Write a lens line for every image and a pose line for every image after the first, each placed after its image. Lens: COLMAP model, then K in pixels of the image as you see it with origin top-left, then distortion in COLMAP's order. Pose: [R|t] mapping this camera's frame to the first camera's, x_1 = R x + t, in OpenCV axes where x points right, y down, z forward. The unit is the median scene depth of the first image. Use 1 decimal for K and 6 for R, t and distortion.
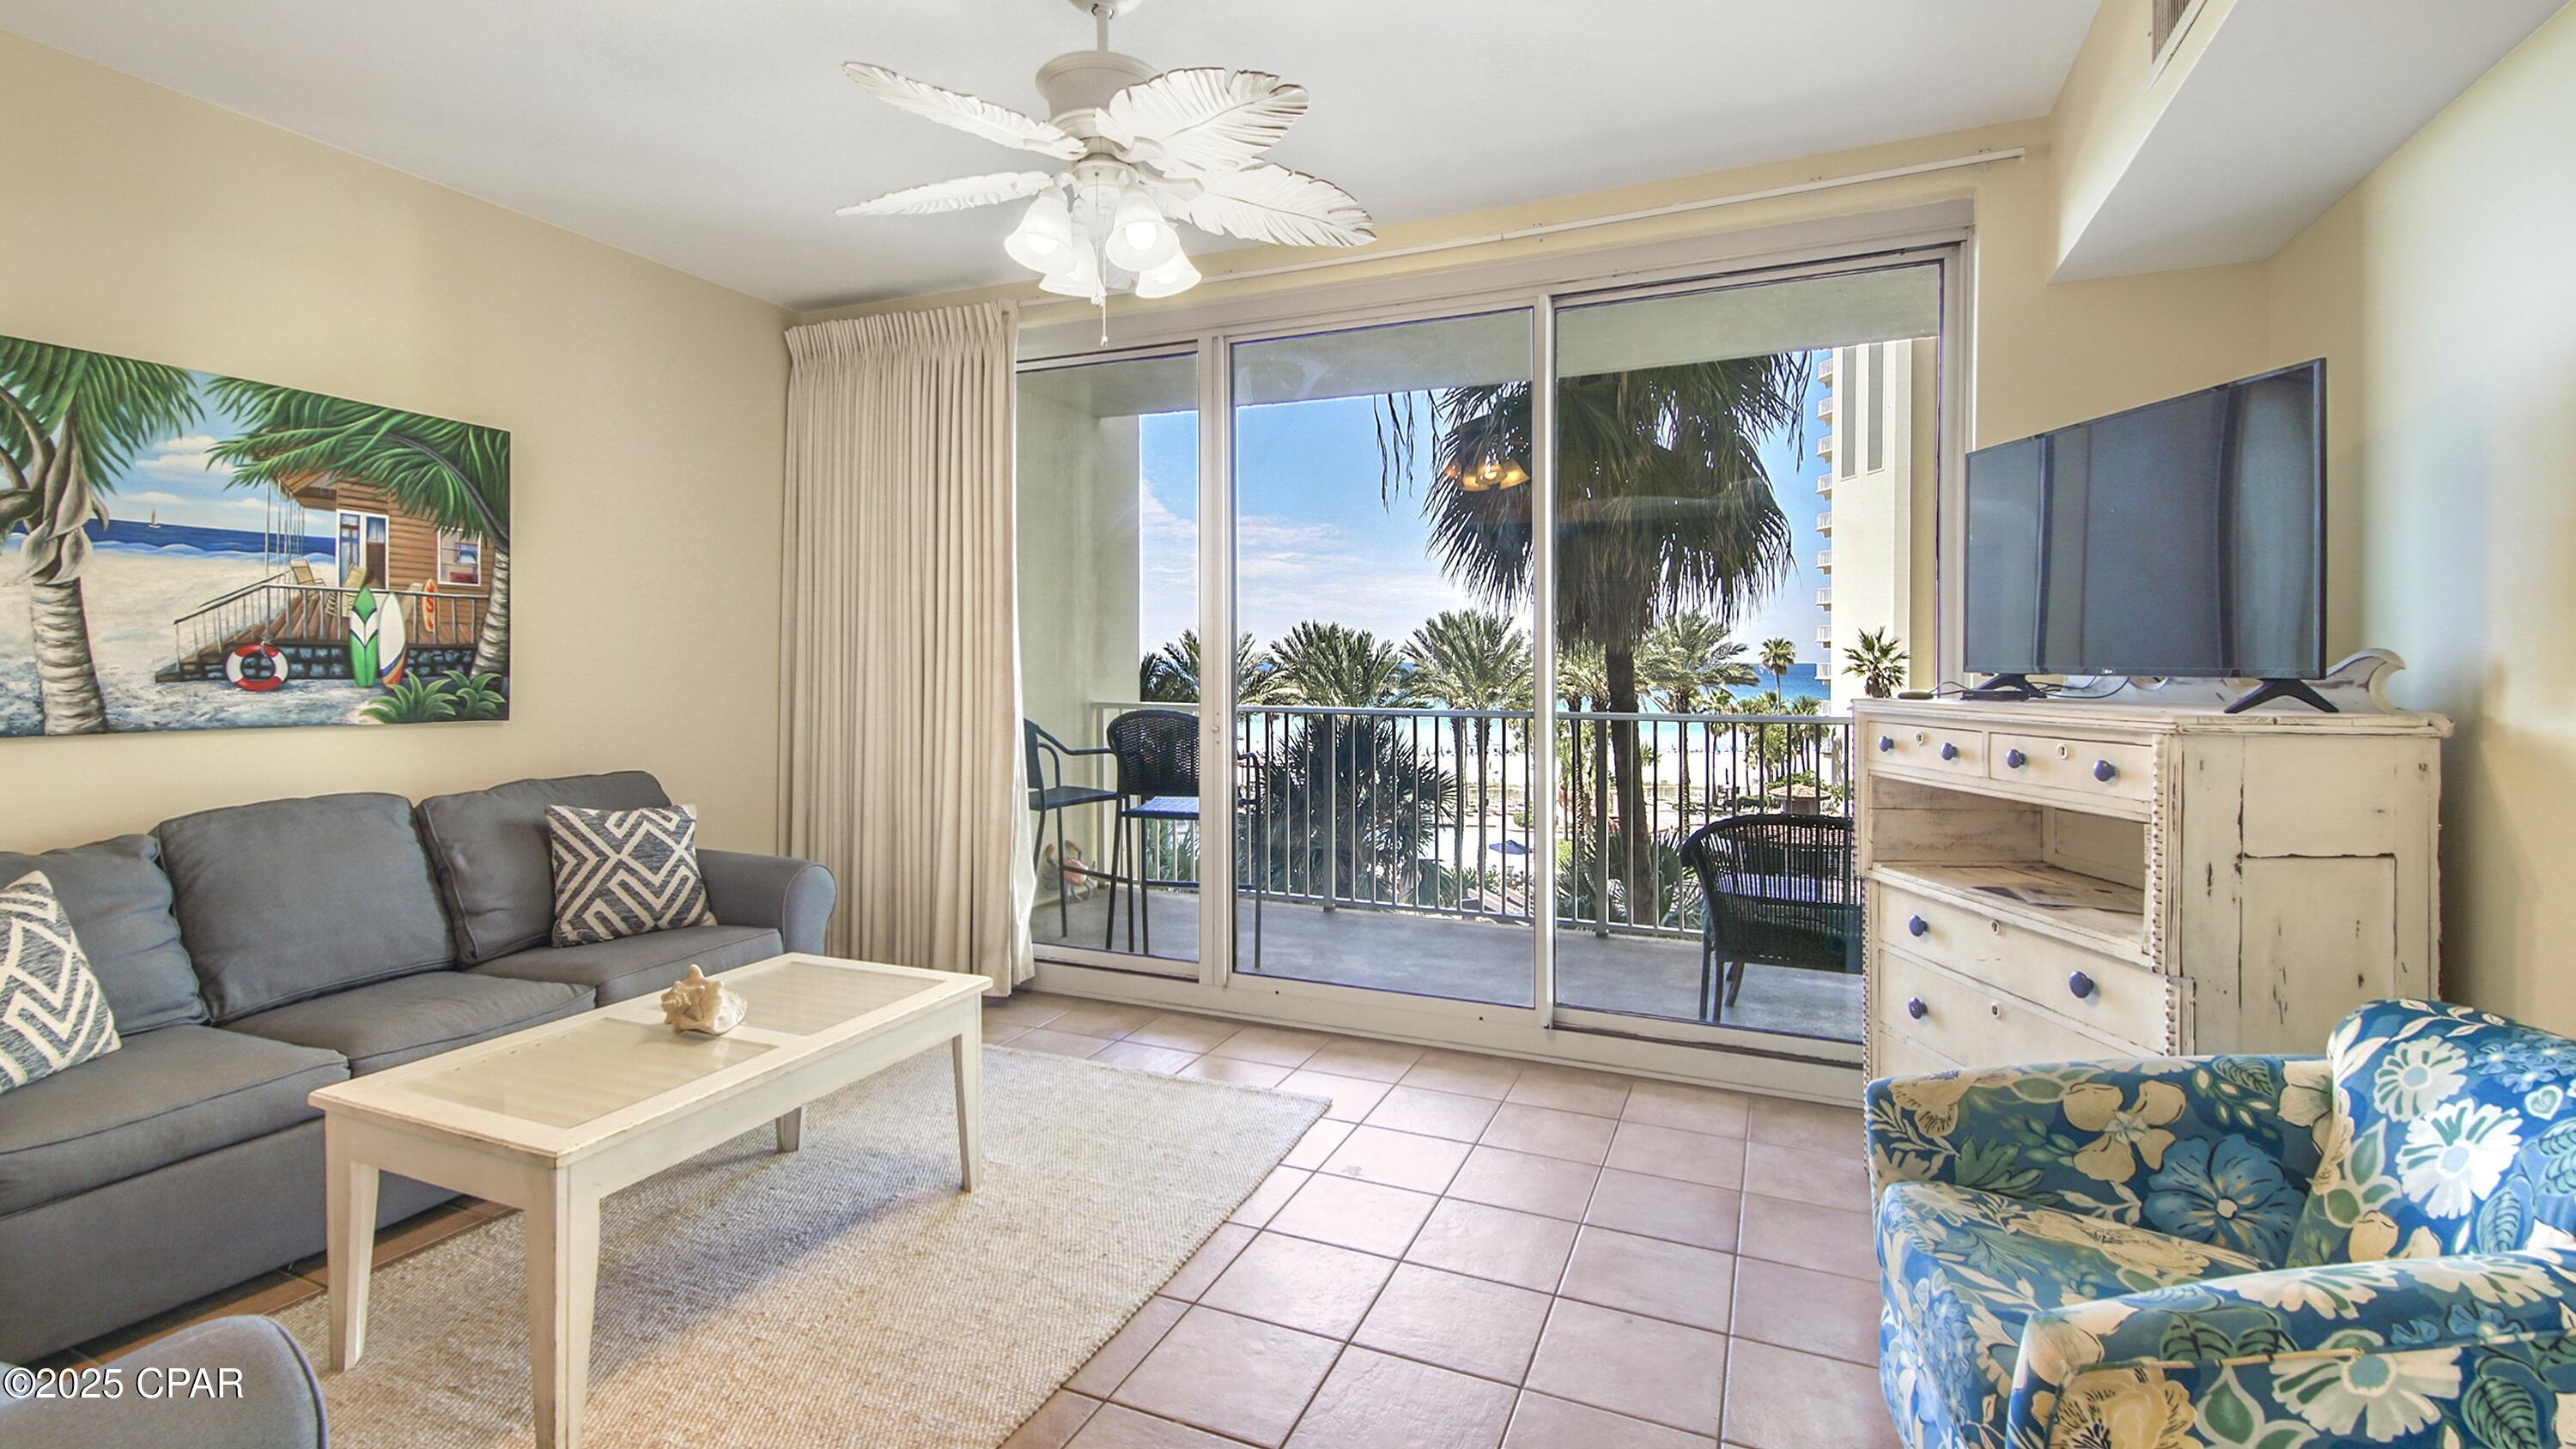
lens RADIAL K [[1157.9, 0, 1261.1], [0, 1157.9, 674.7], [0, 0, 1]] dist [-0.008015, -0.005432]
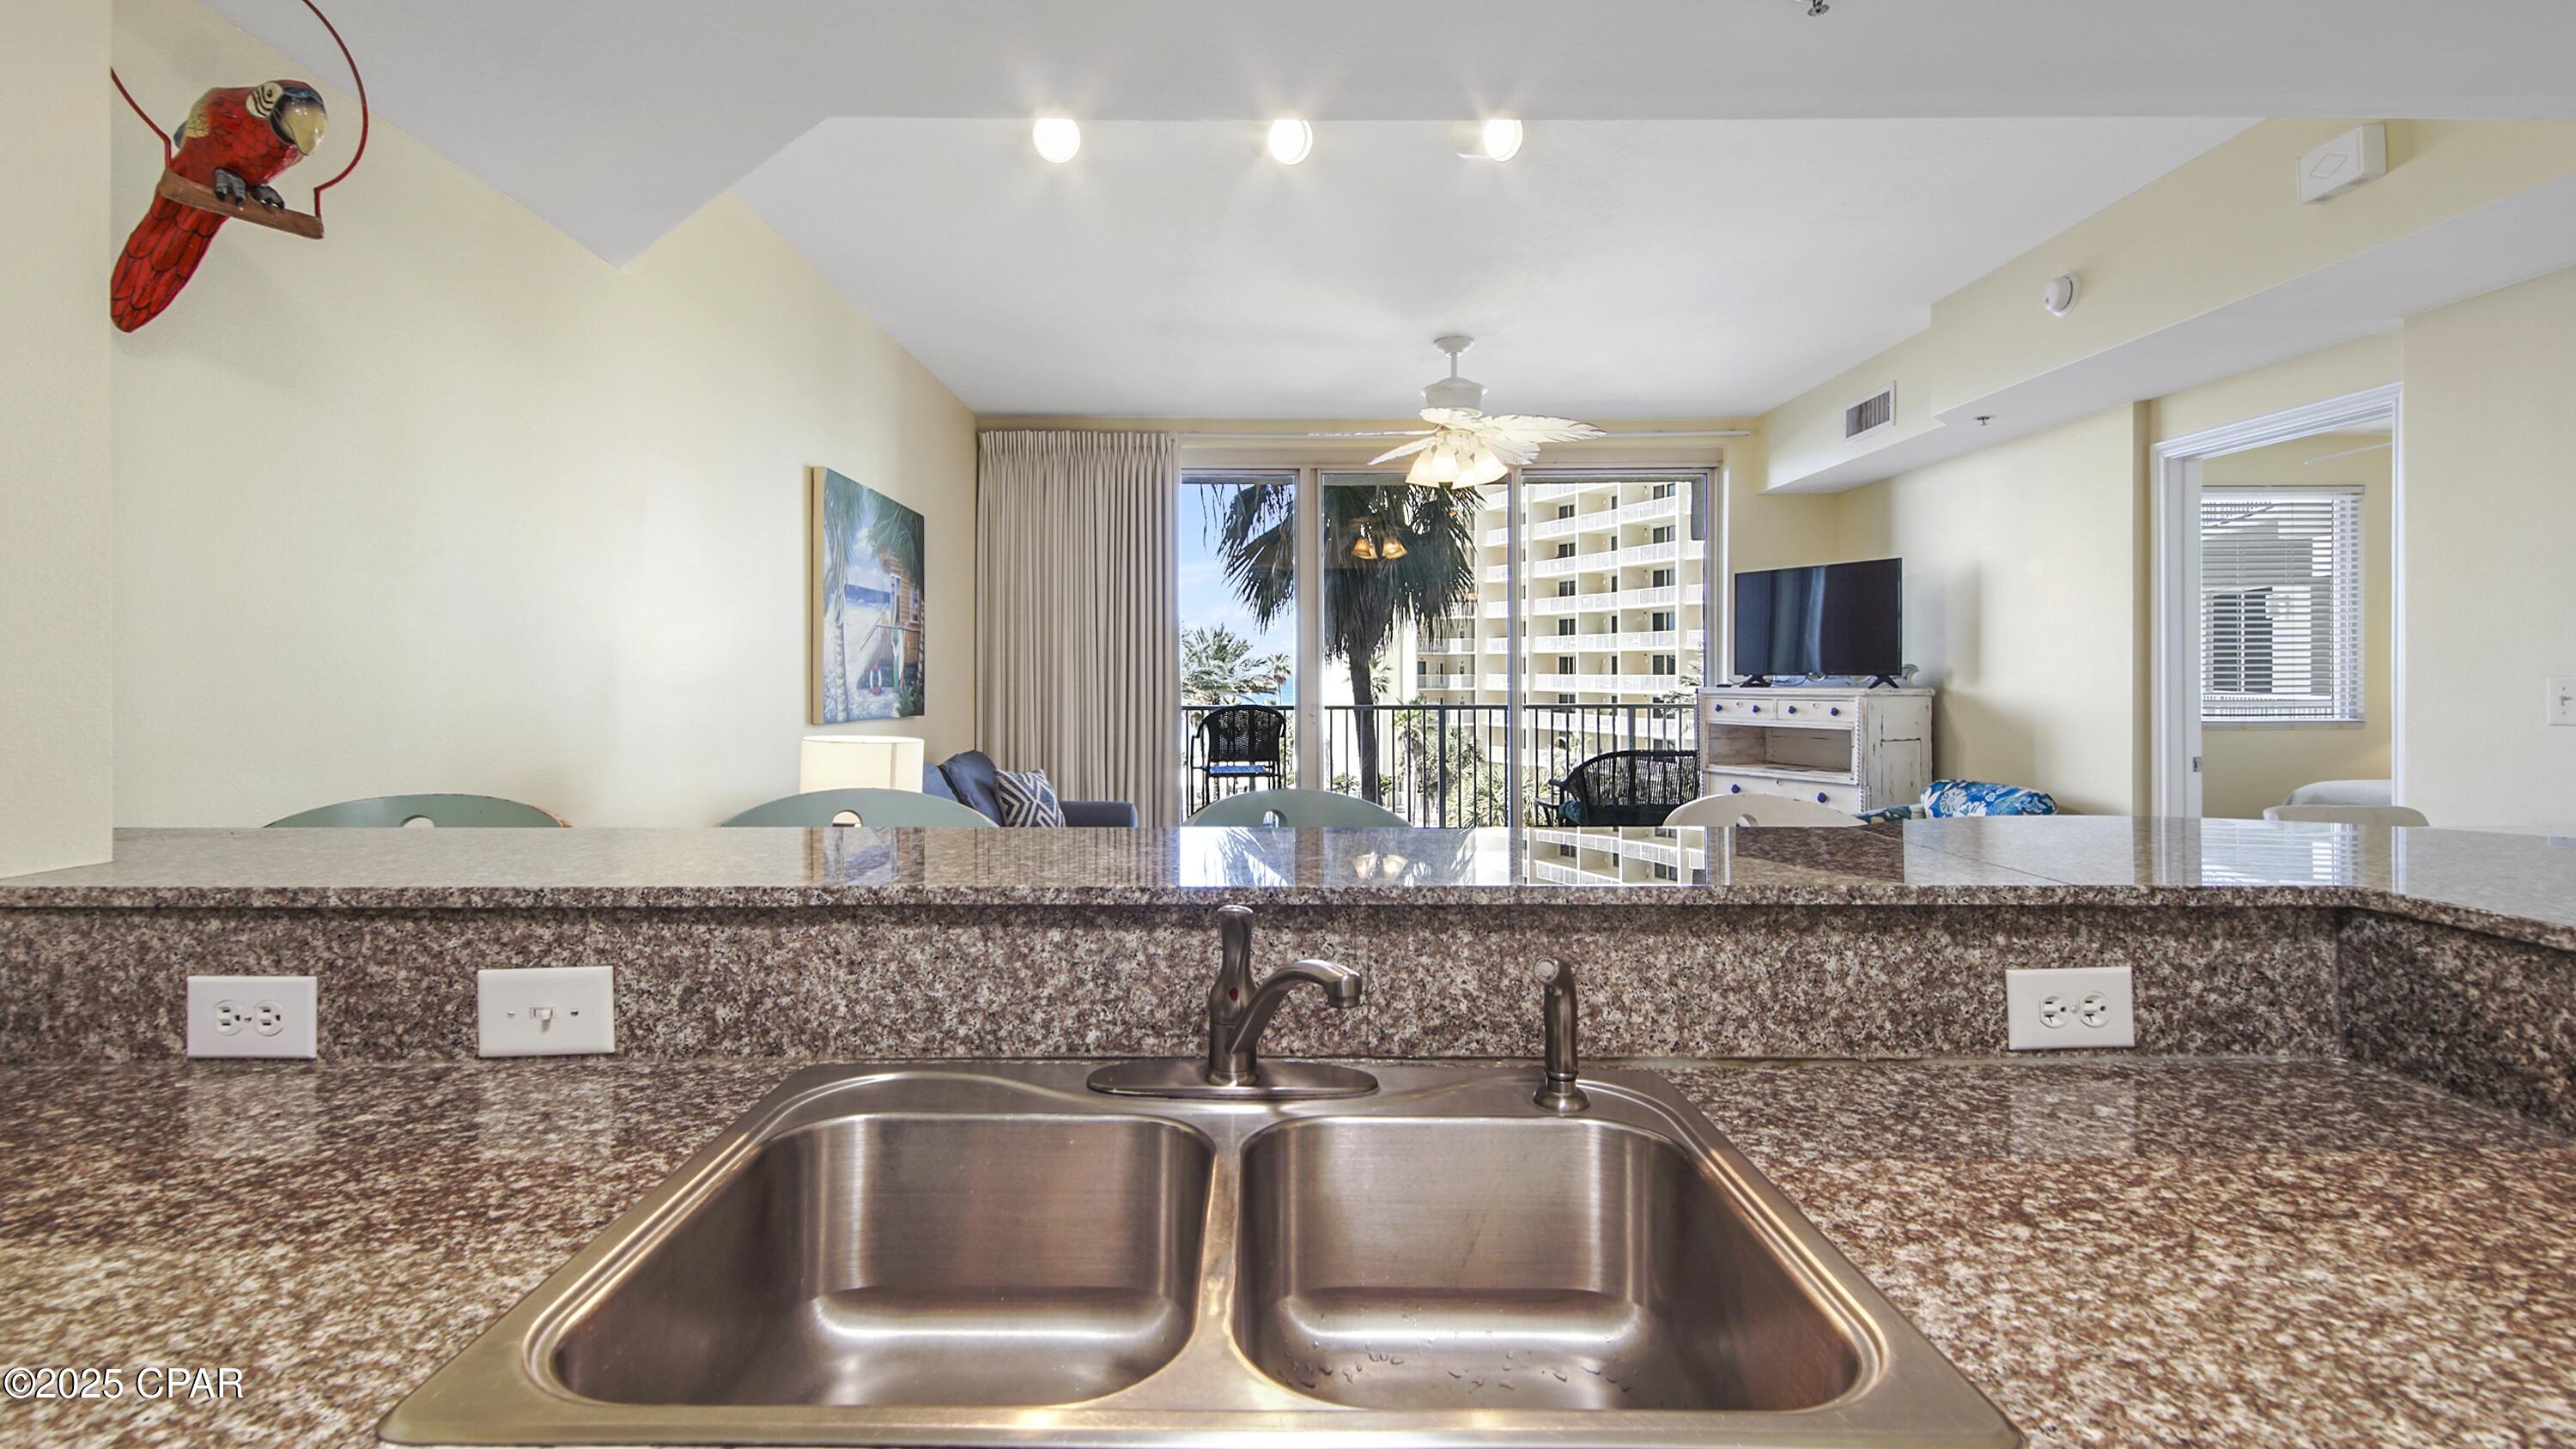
lens RADIAL K [[1157.9, 0, 1254.7], [0, 1157.9, 677.7], [0, 0, 1]] dist [-0.008015, -0.005432]
pose [[0.913942, -0.007770, 0.405770, -0.969736], [0.011278, 0.999917, -0.006254, 0.005284], [-0.405688, 0.010292, 0.913954, -0.543072]]
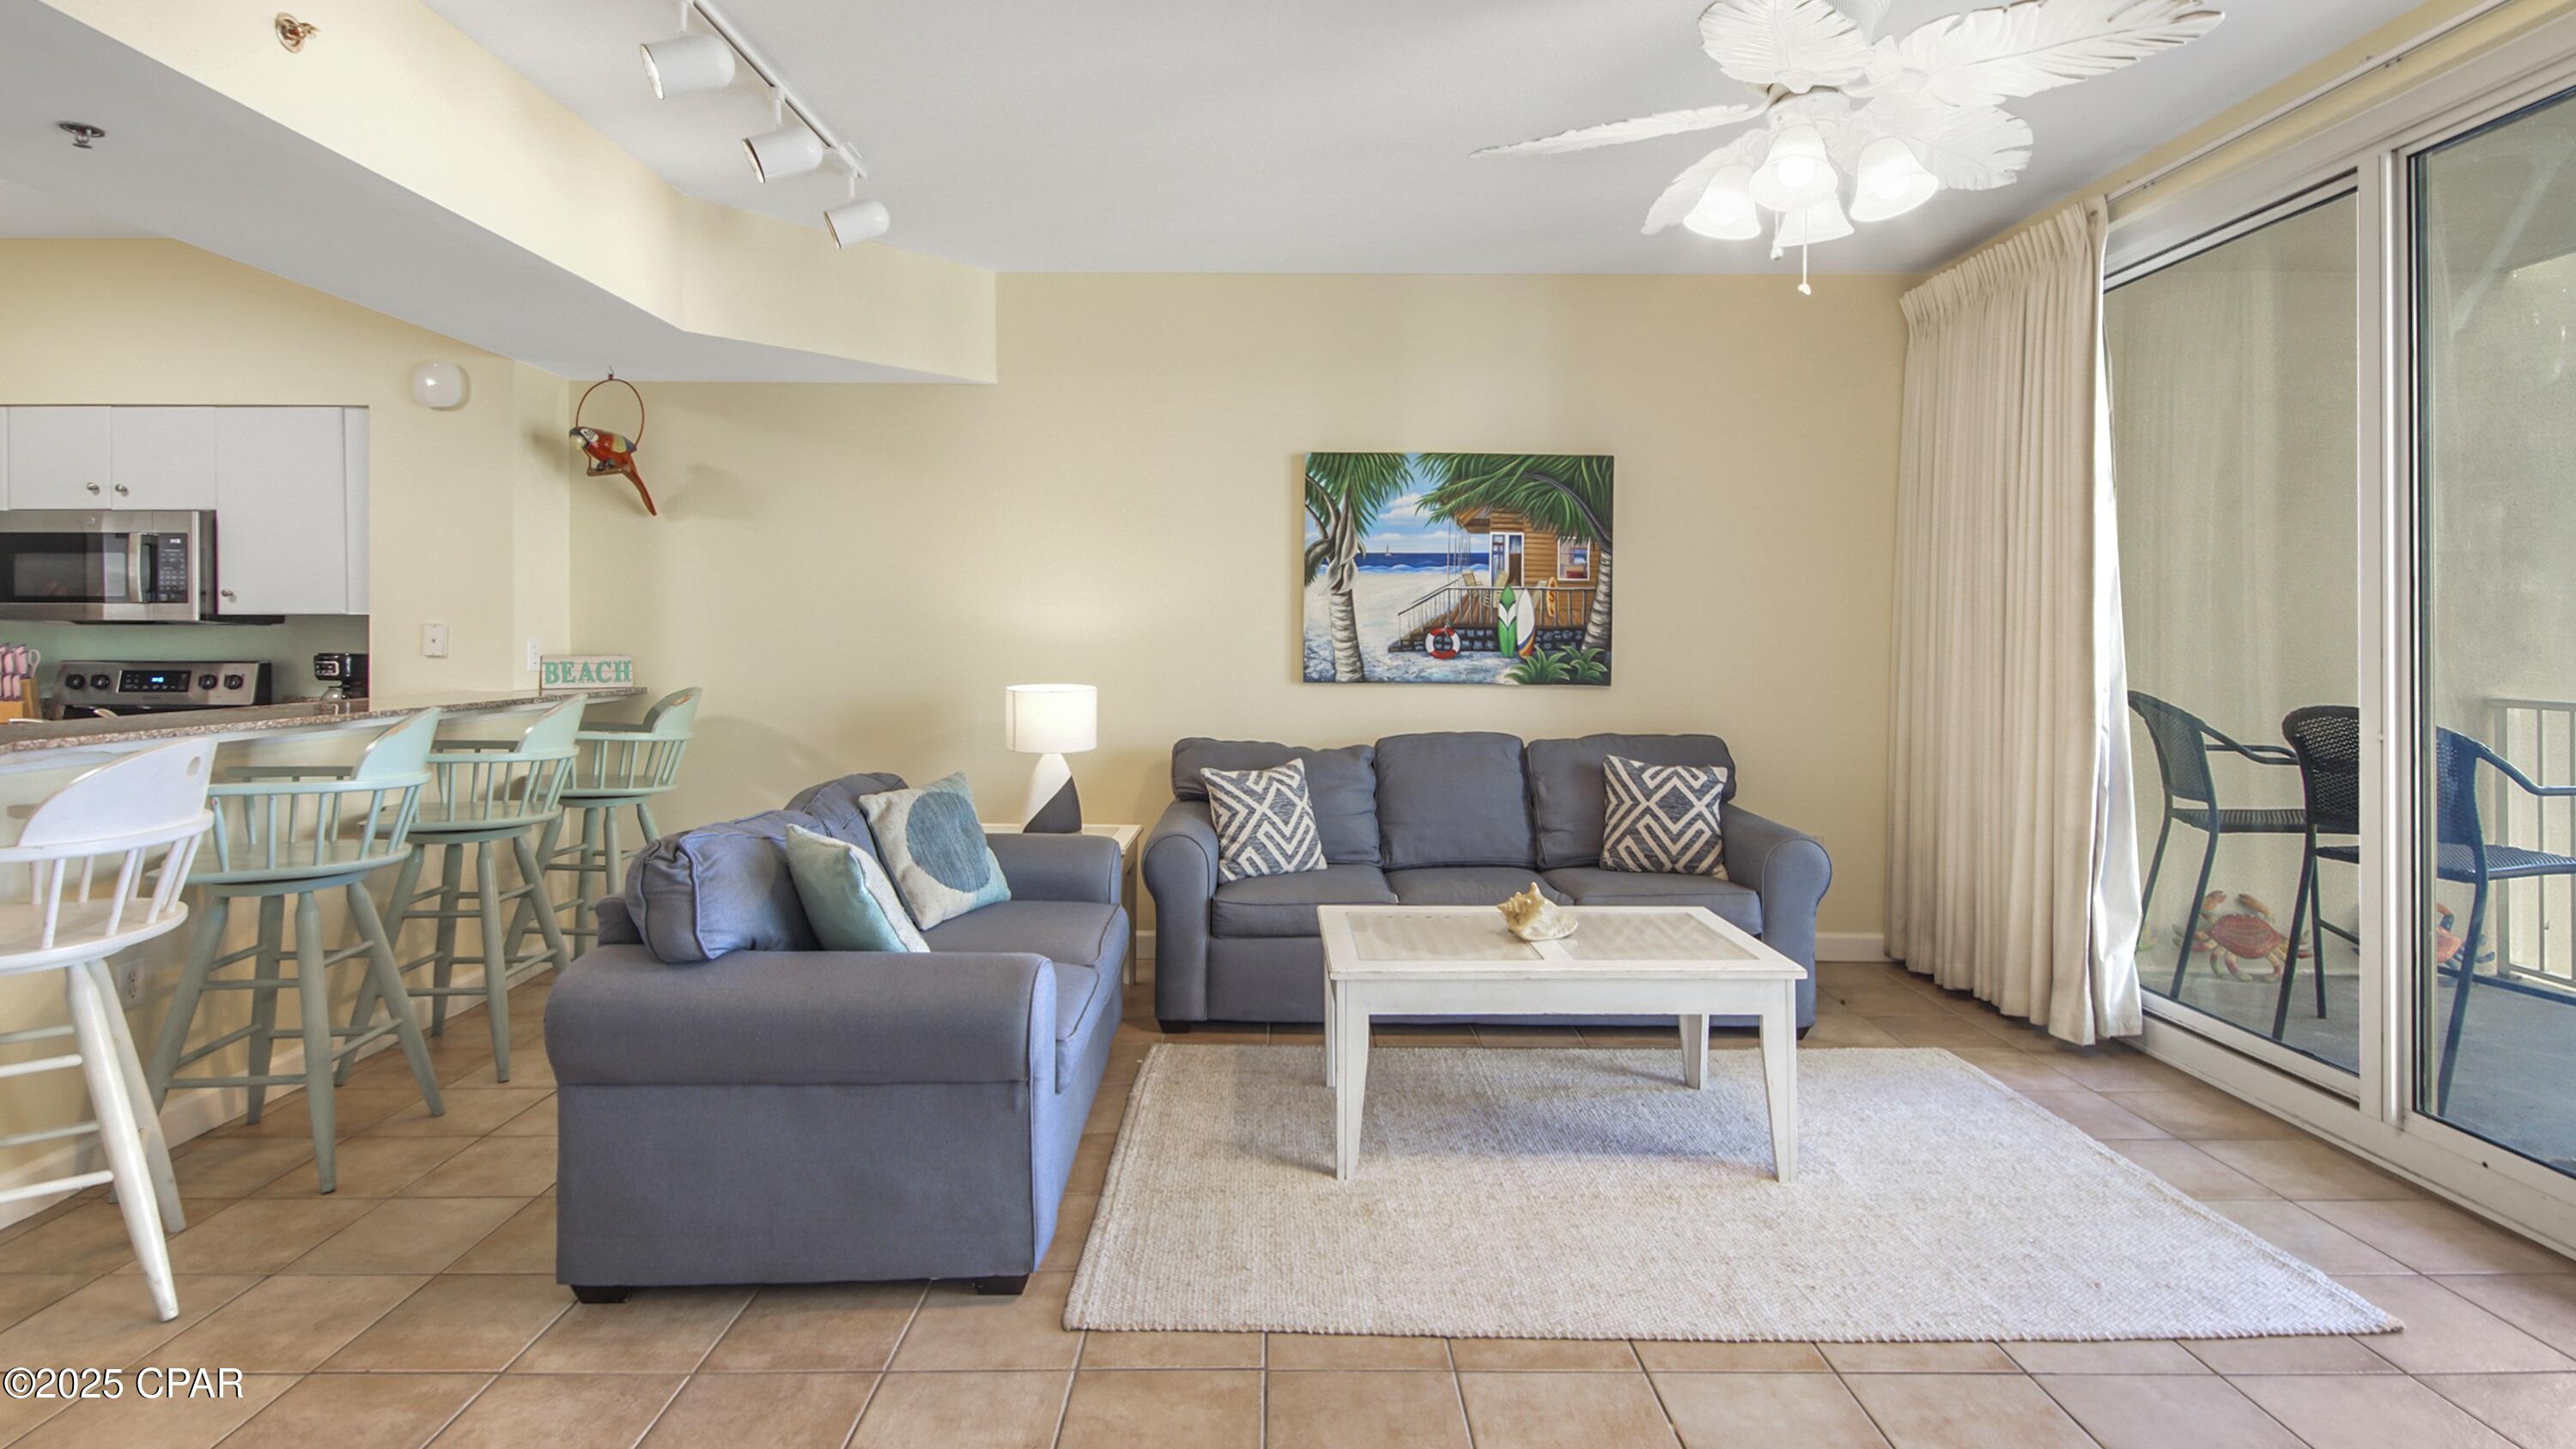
lens RADIAL K [[1157.9, 0, 1306.4], [0, 1157.9, 650.7], [0, 0, 1]] dist [-0.008015, -0.005432]
pose [[0.400618, 0.005520, -0.916228, 0.411678], [-0.010761, 0.999941, 0.001320, 0.003392], [0.916182, 0.009331, 0.400654, 0.215609]]
